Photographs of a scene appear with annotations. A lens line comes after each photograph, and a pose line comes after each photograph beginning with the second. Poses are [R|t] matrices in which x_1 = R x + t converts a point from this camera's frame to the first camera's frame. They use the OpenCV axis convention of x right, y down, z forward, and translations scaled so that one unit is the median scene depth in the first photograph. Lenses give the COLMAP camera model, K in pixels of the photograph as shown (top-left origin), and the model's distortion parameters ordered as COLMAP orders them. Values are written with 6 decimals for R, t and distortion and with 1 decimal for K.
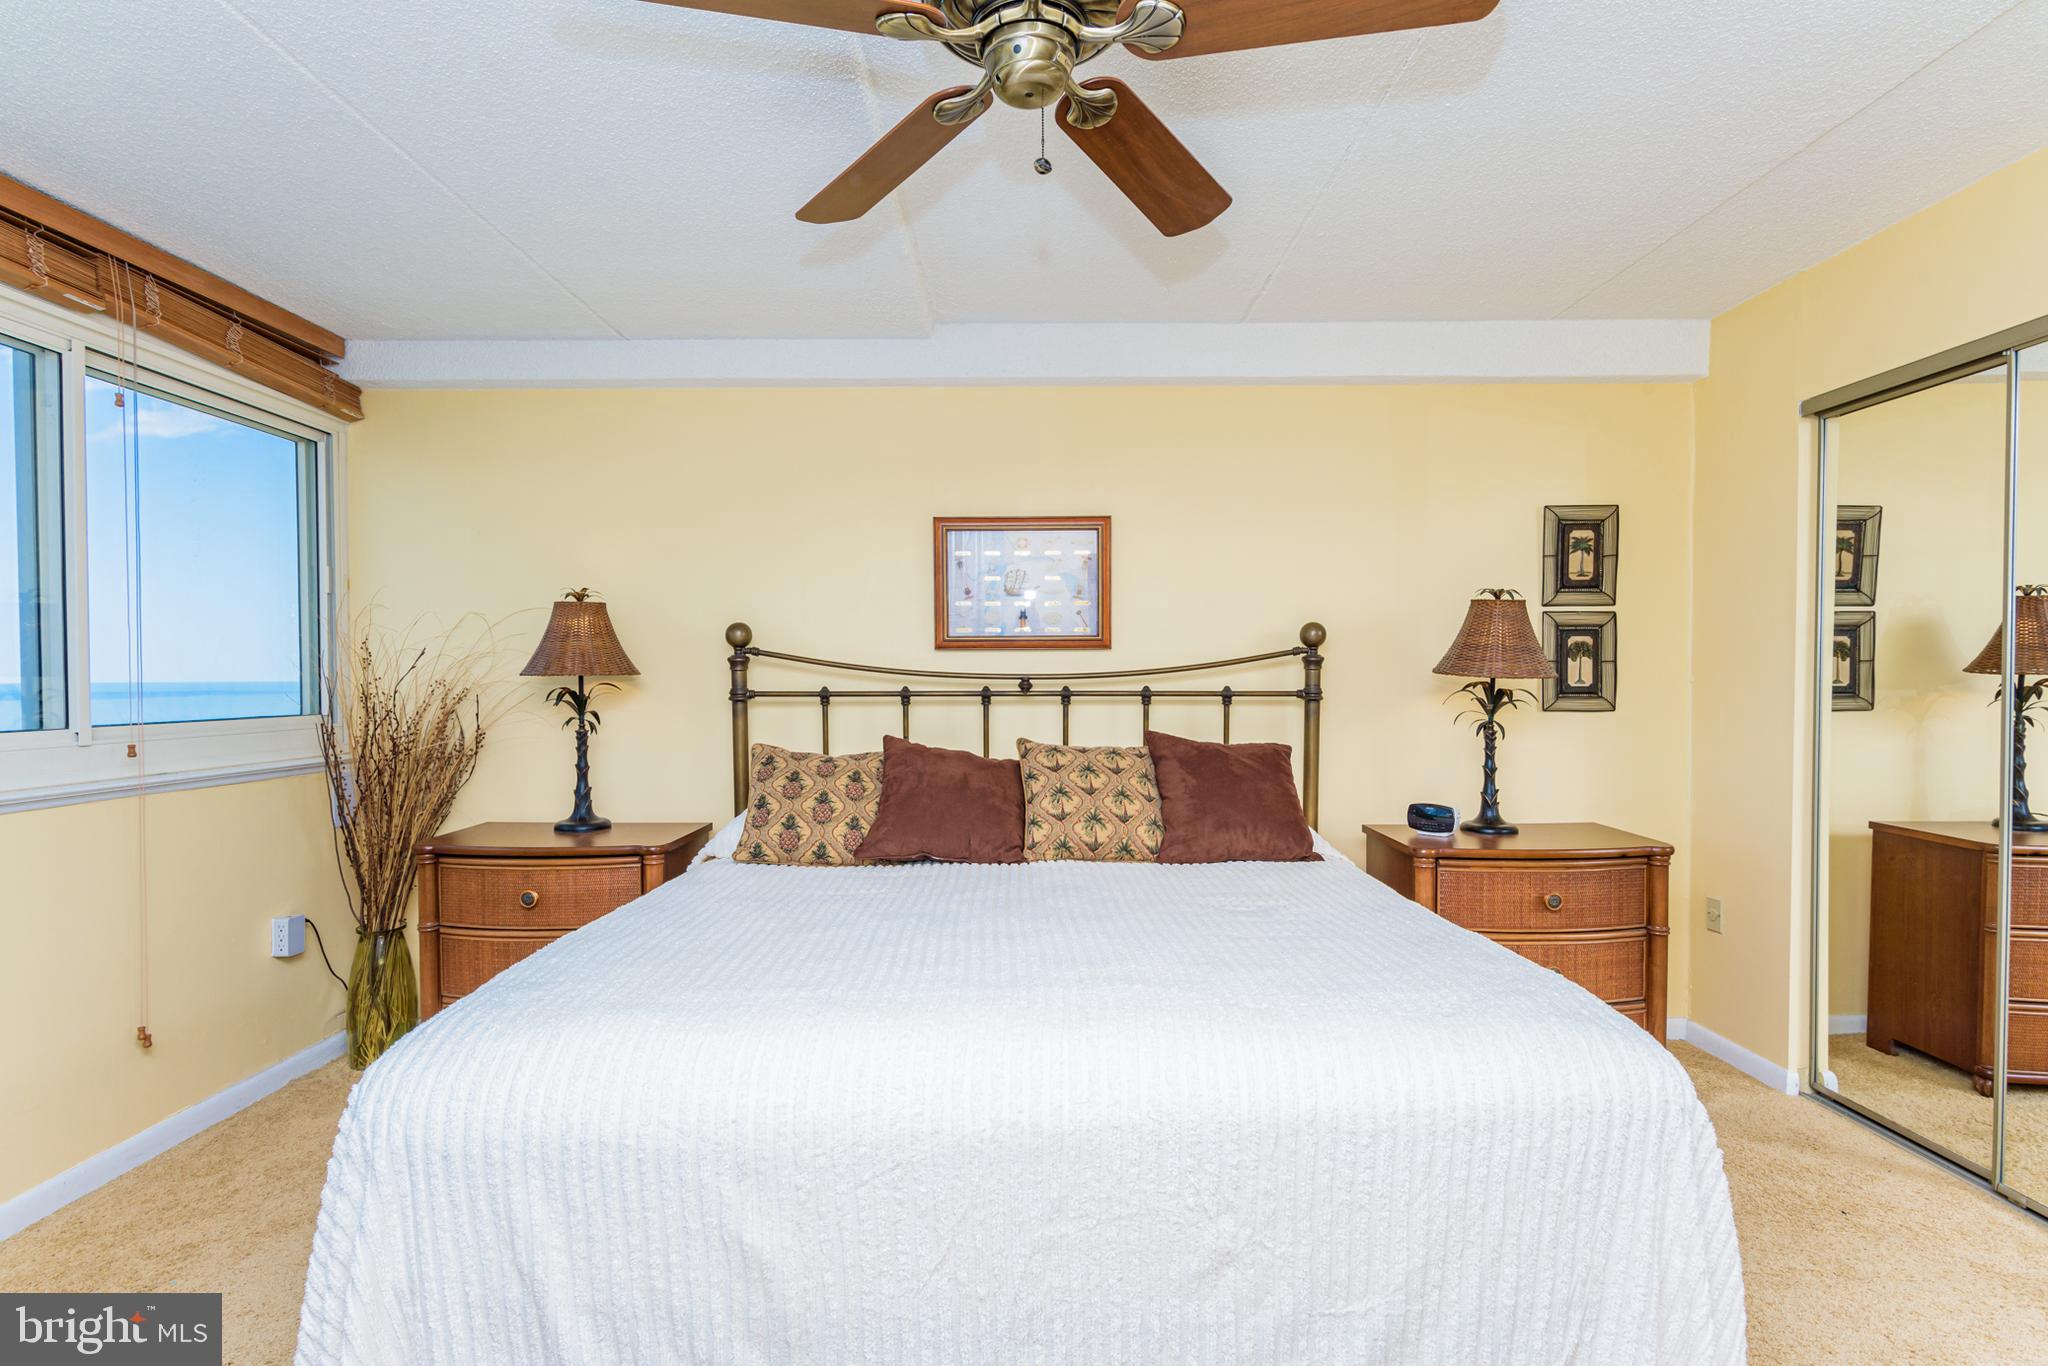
lens RADIAL K [[1021.3, 0, 1004.6], [0, 1021.3, 694.9], [0, 0, 1]] dist [0.001973, 0.000655]
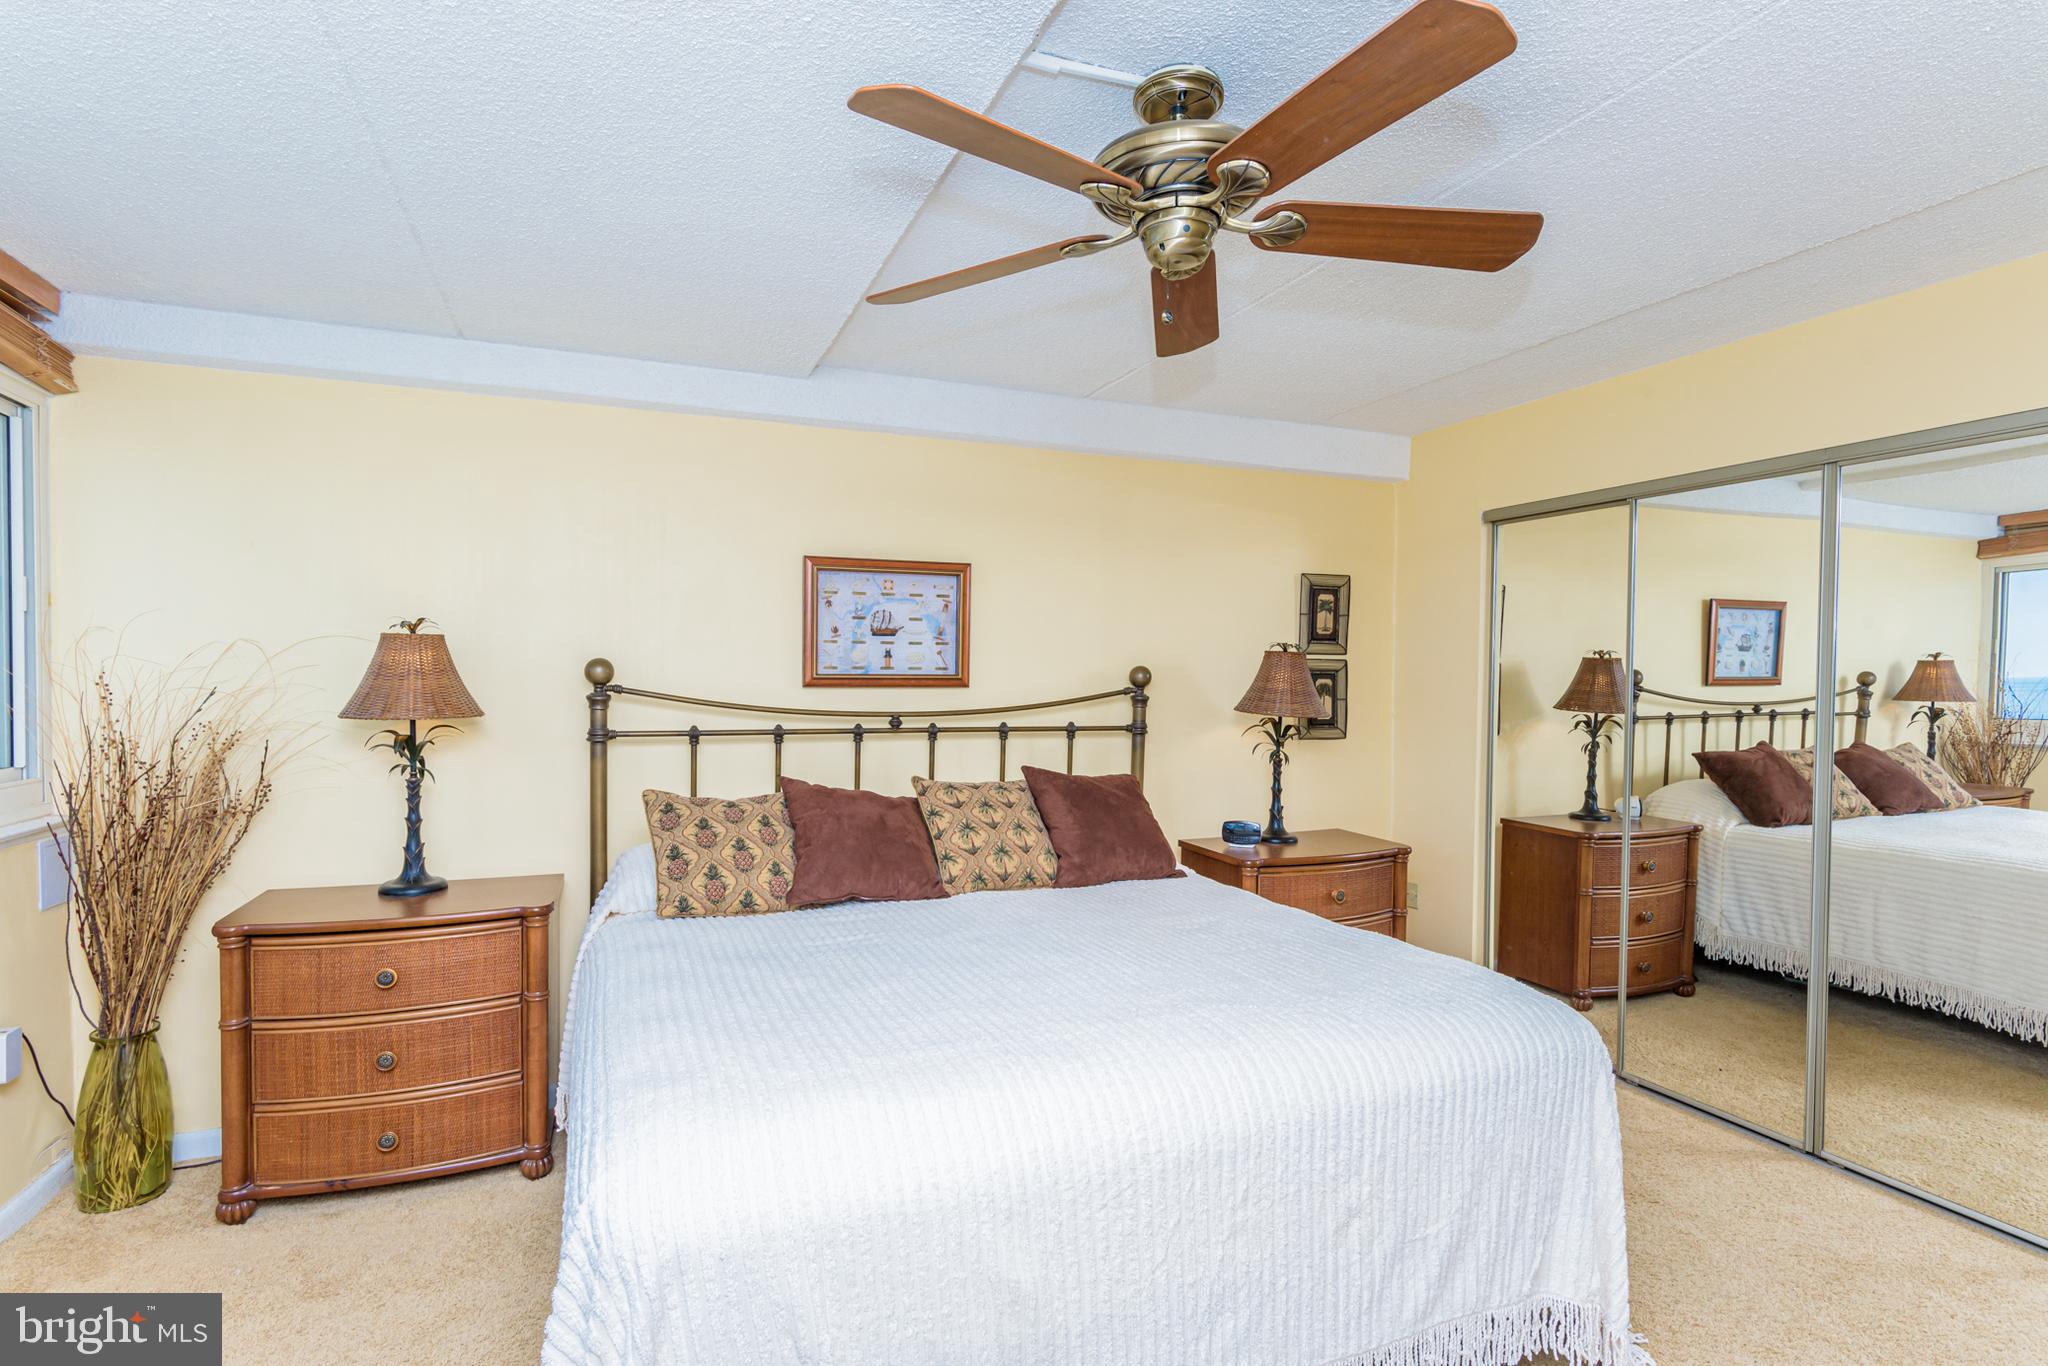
lens RADIAL K [[1021.3, 0, 1004.6], [0, 1021.3, 694.9], [0, 0, 1]] dist [0.001973, 0.000655]
pose [[0.926110, 0.001279, 0.377250, -0.274500], [-0.002084, 0.999996, 0.001728, -0.040450], [-0.377247, -0.002386, 0.926110, -0.007969]]
